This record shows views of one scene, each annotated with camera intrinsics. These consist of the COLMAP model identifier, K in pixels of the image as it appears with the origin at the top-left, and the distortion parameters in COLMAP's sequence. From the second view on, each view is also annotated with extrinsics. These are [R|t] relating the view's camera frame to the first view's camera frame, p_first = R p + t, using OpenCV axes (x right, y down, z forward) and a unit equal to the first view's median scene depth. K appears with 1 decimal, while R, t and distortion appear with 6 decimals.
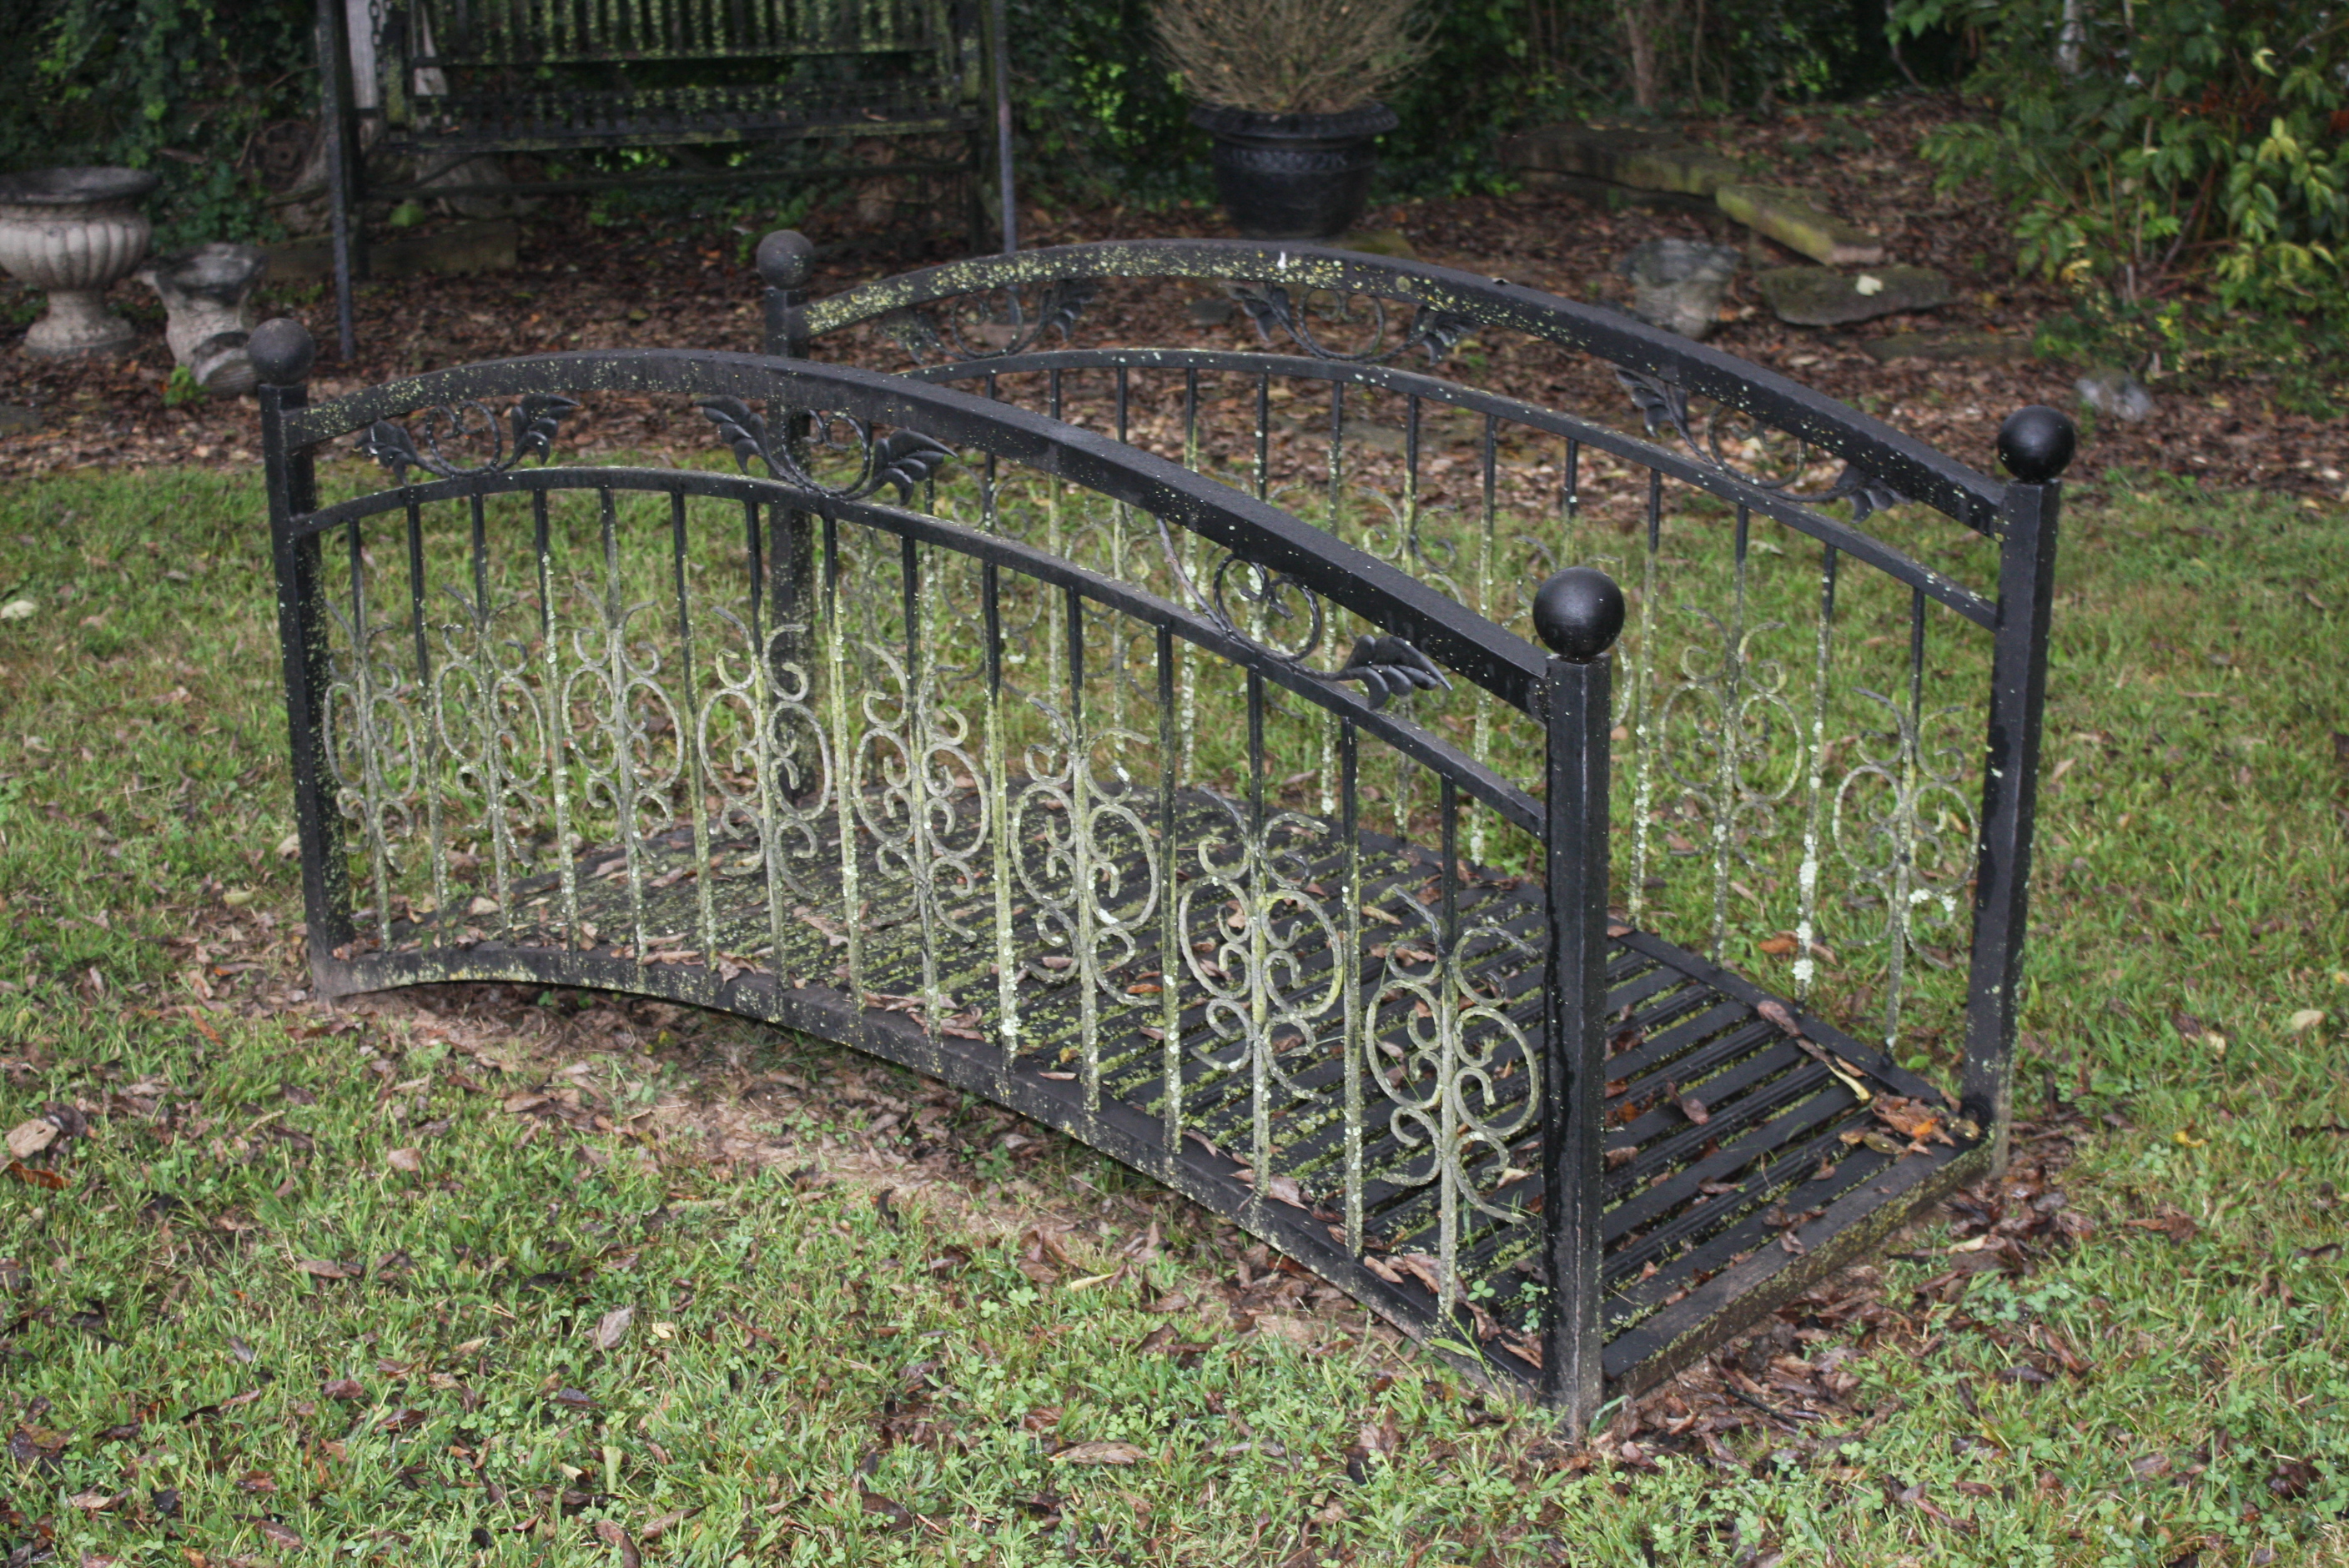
lens RADIAL K [[3606.8, 0, 1174.5], [0, 3606.8, 784.0], [0, 0, 1]] dist [0.041995, 0.051999]
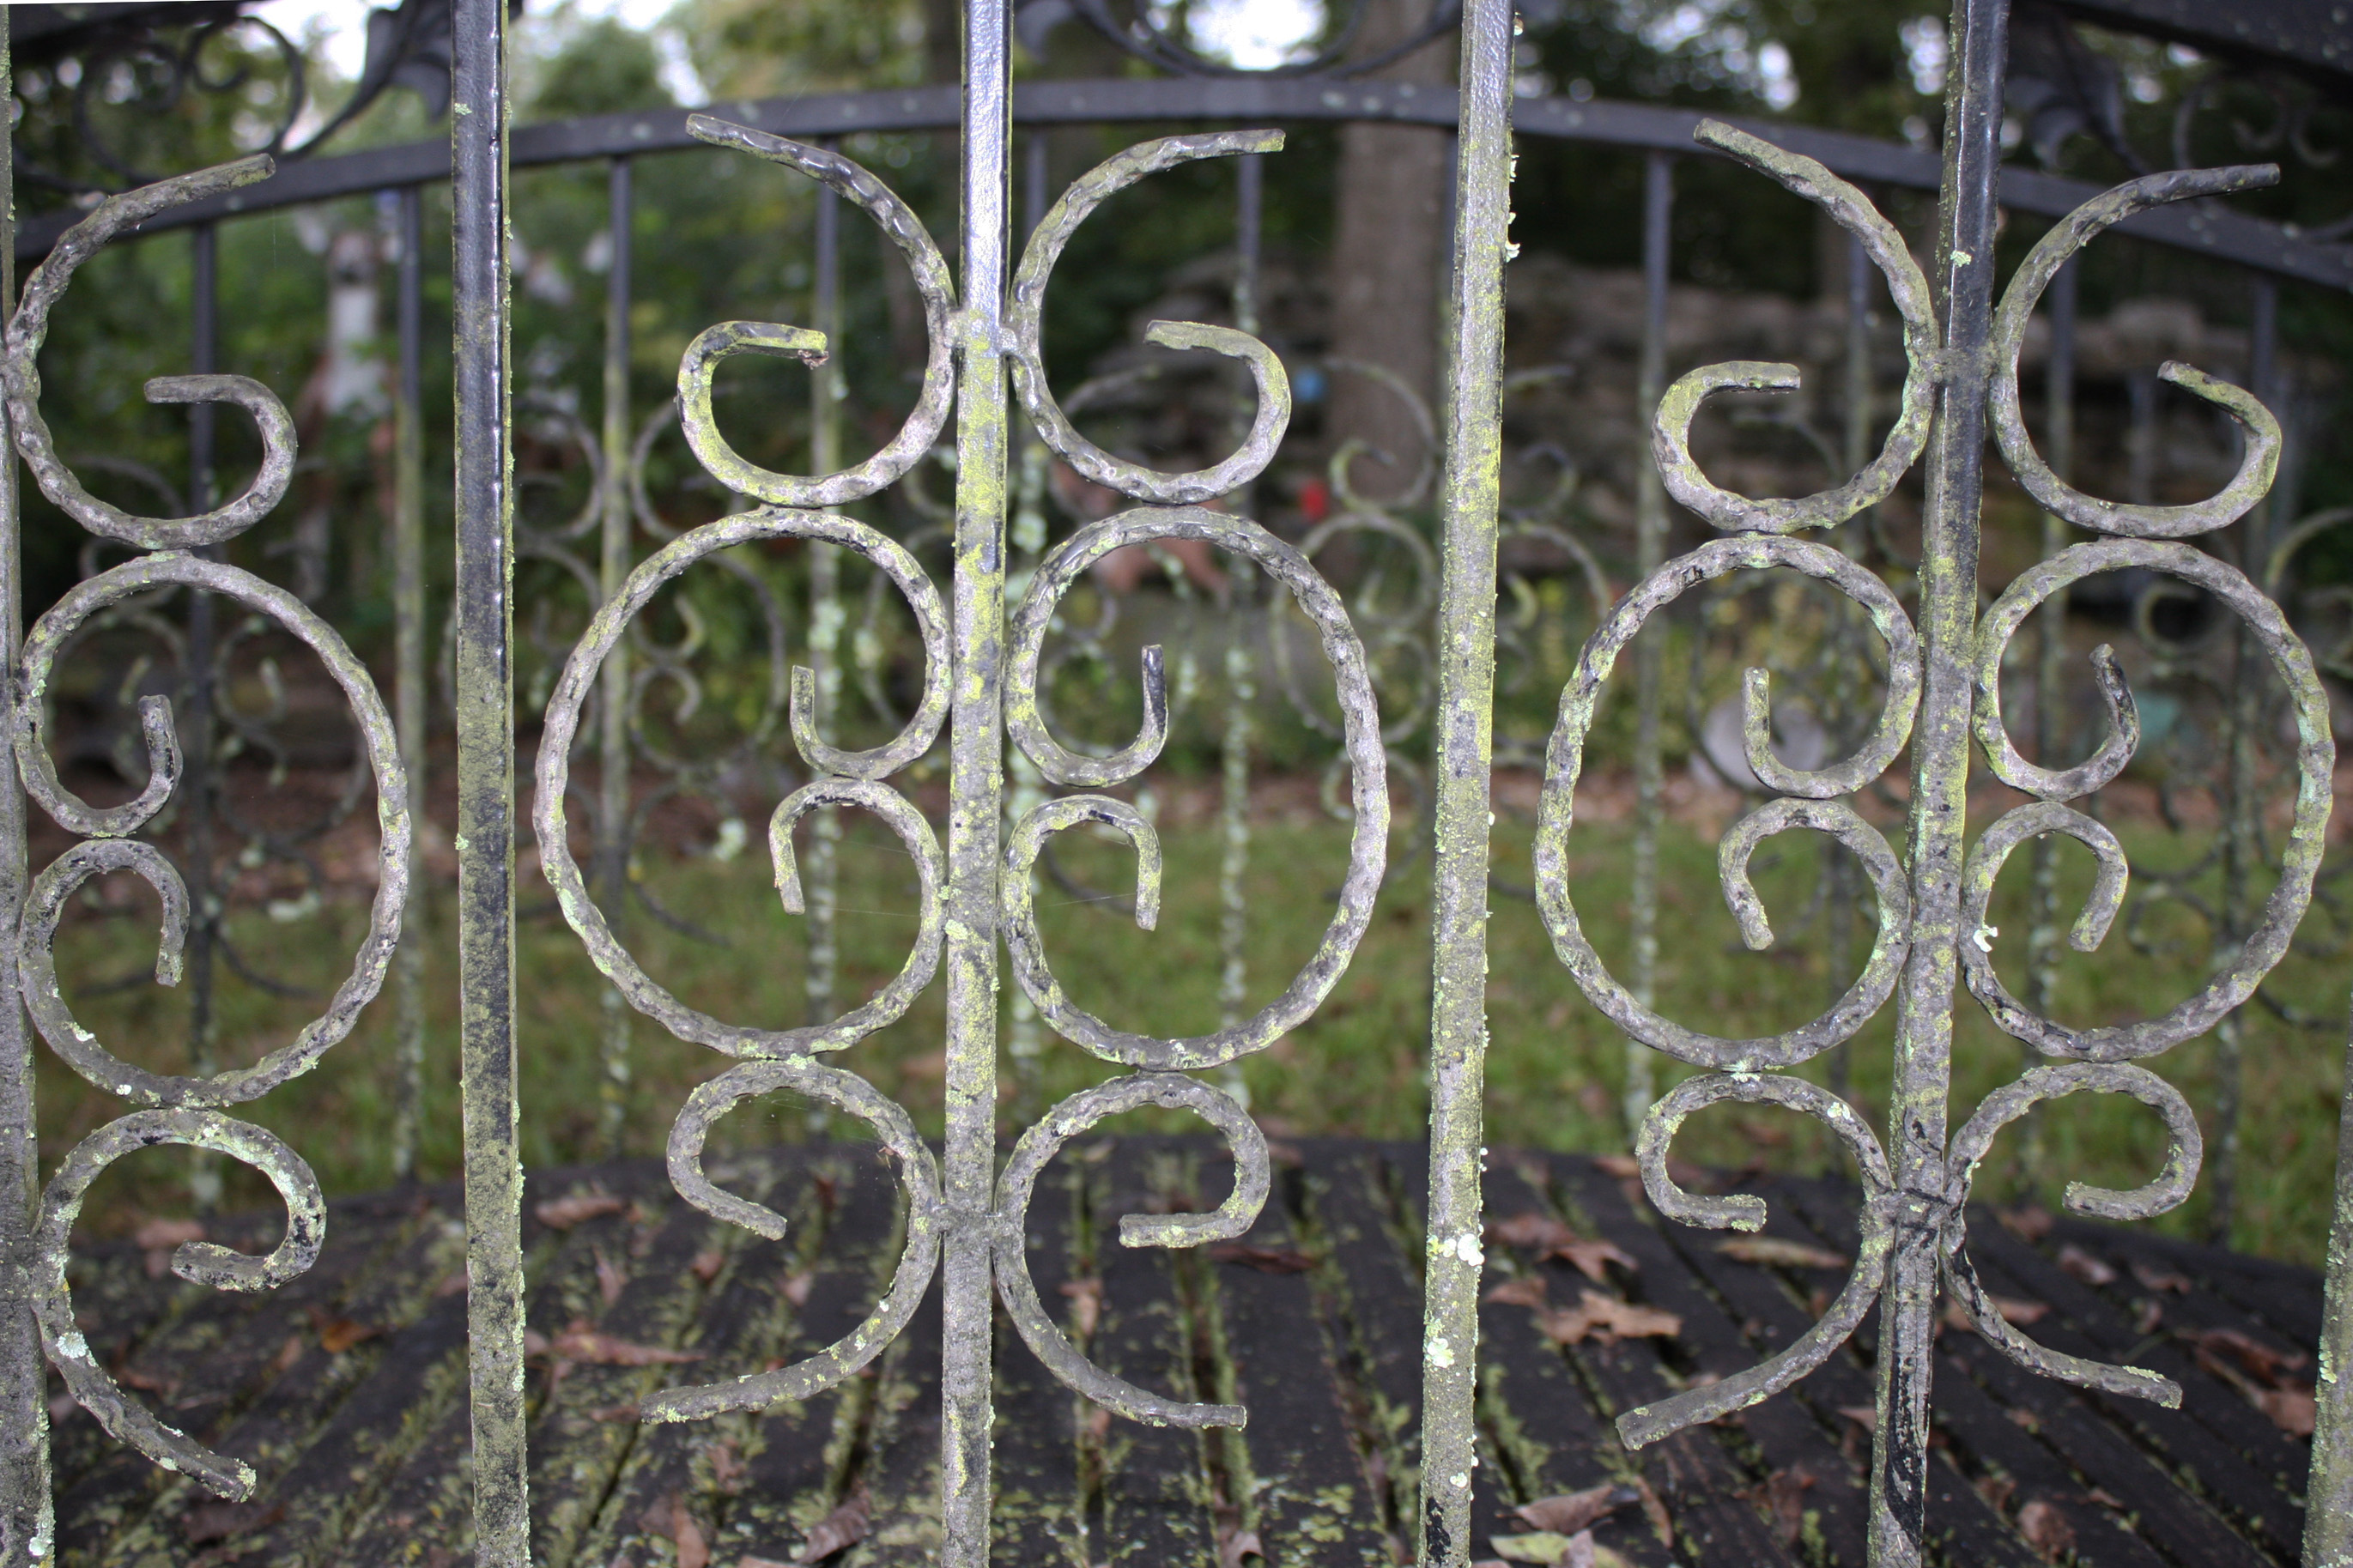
lens RADIAL K [[2711.0, 0, 1176.5], [0, 2711.0, 784.0], [0, 0, 1]] dist [-0.104607, -0.007603]
pose [[0.747943, -0.043207, 0.662355, -0.204927], [0.180819, 0.973402, -0.140688, 0.015450], [-0.638659, 0.224993, 0.735862, 0.843806]]
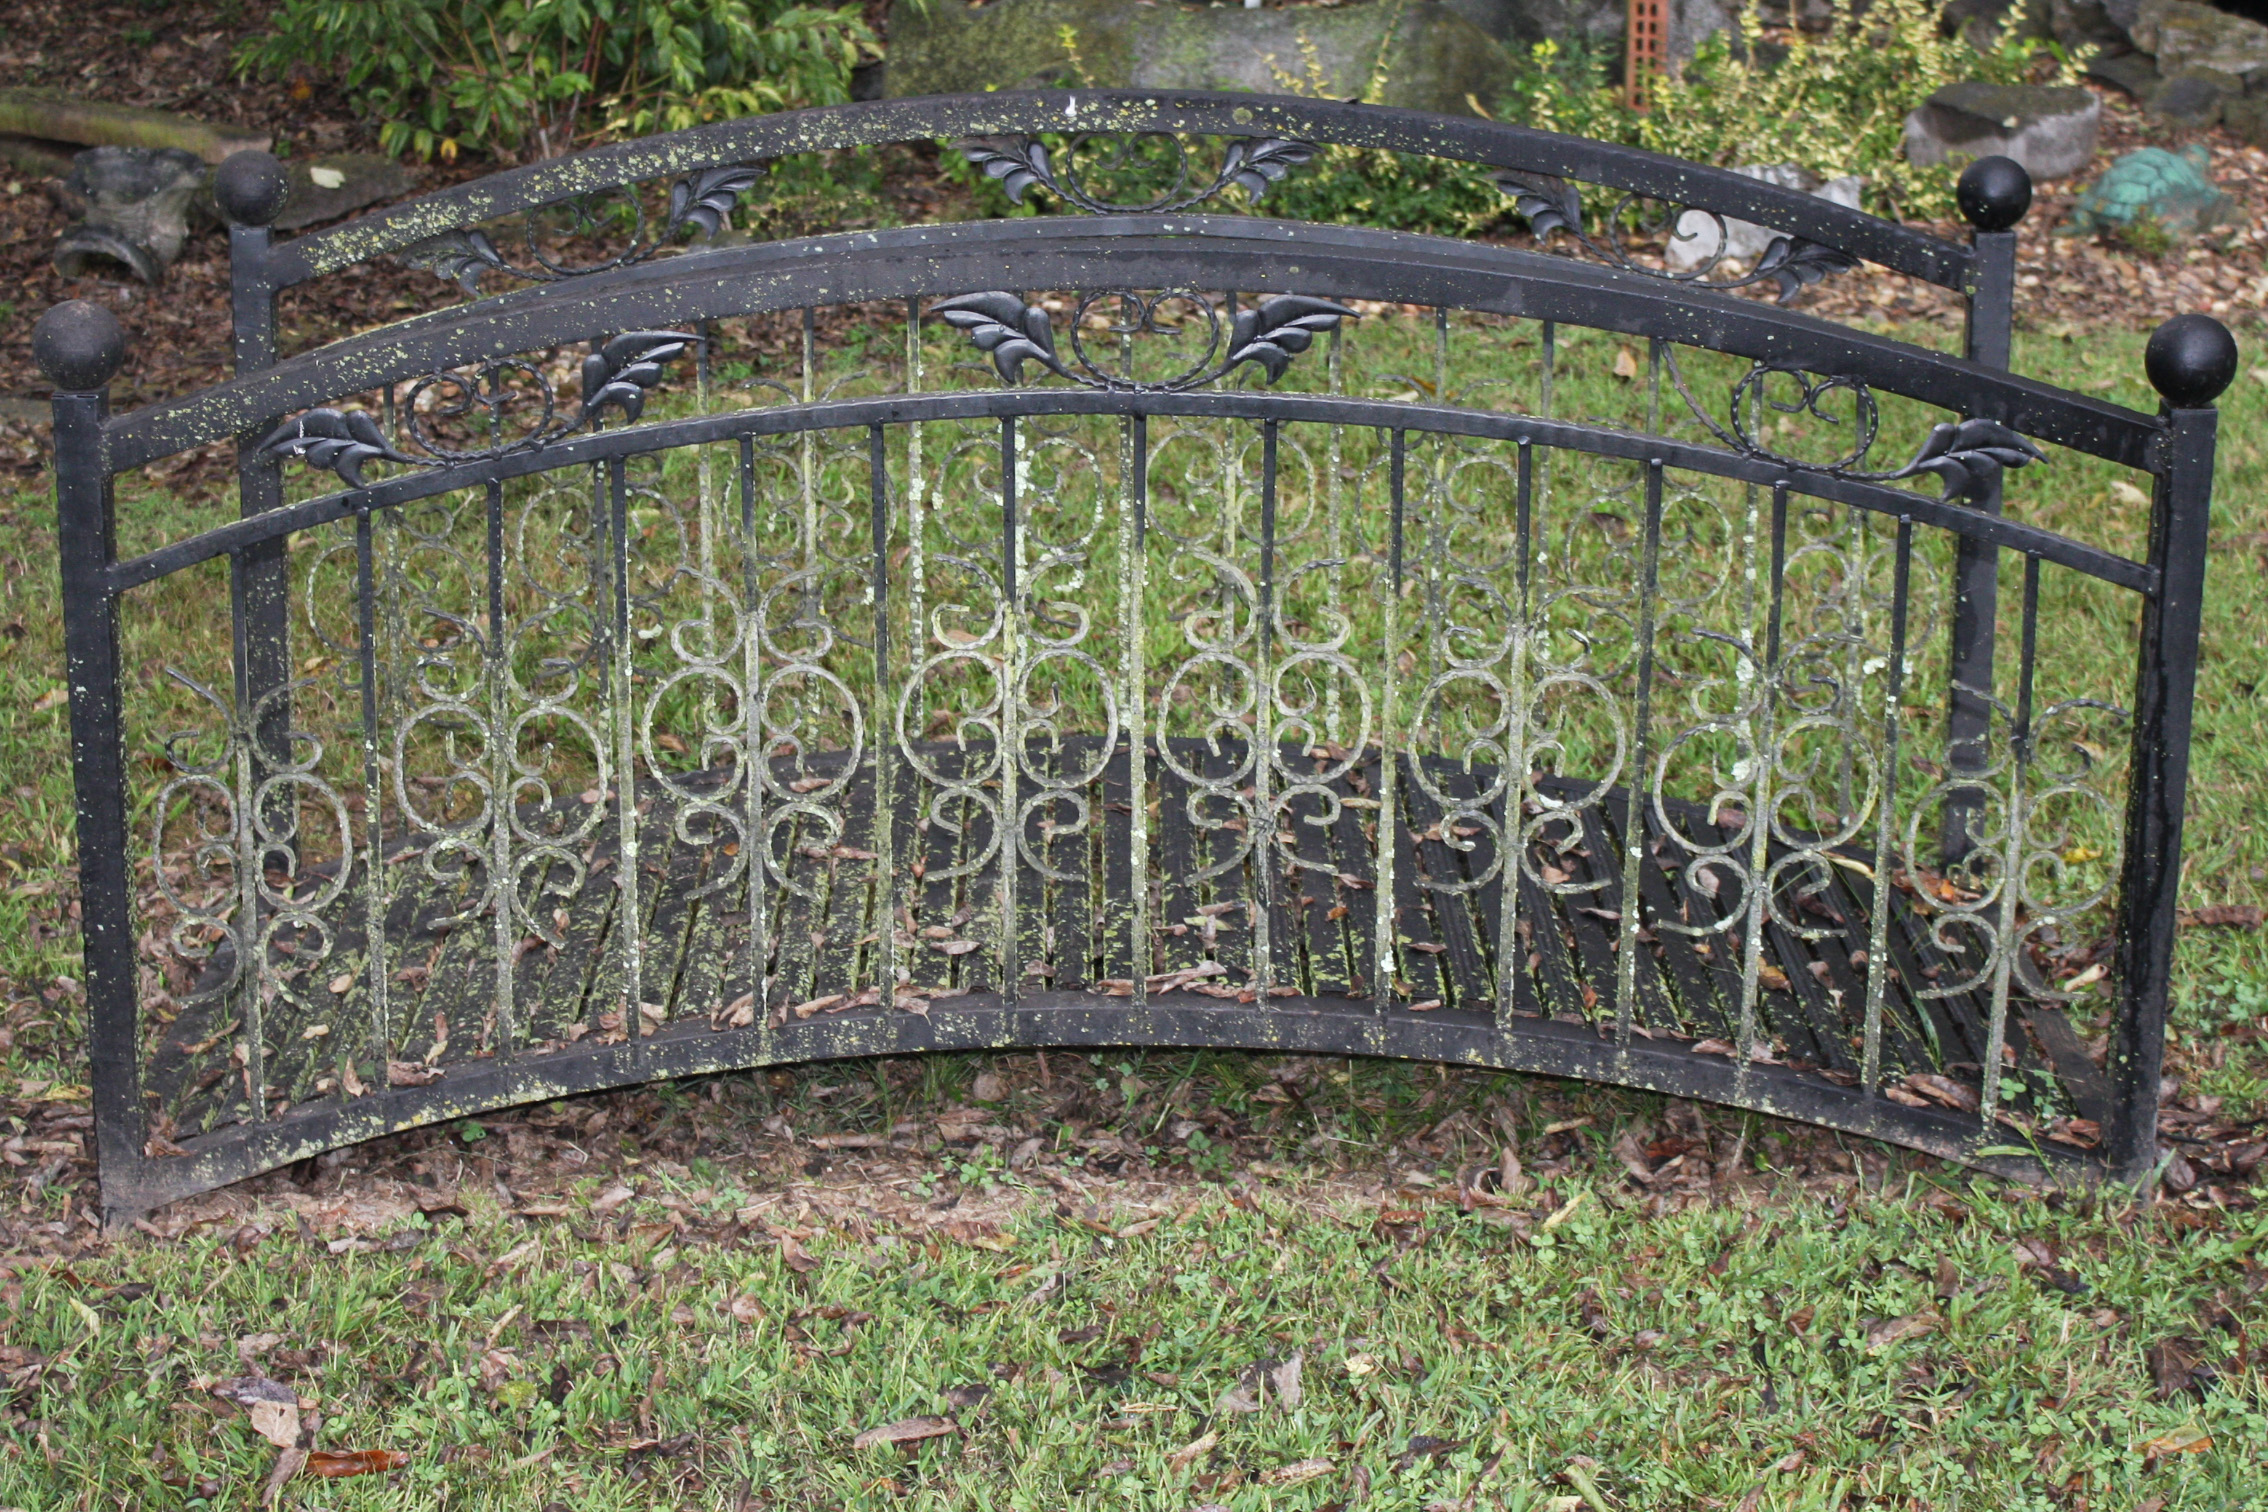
lens RADIAL K [[4342.5, 0, 1134.5], [0, 4342.5, 653.1], [0, 0, 1]] dist [0.022595, 0.094910]
pose [[0.763406, -0.166995, 0.623958, -0.691523], [0.190037, 0.981314, 0.030128, -0.046749], [-0.617330, 0.095576, 0.780877, 0.190270]]
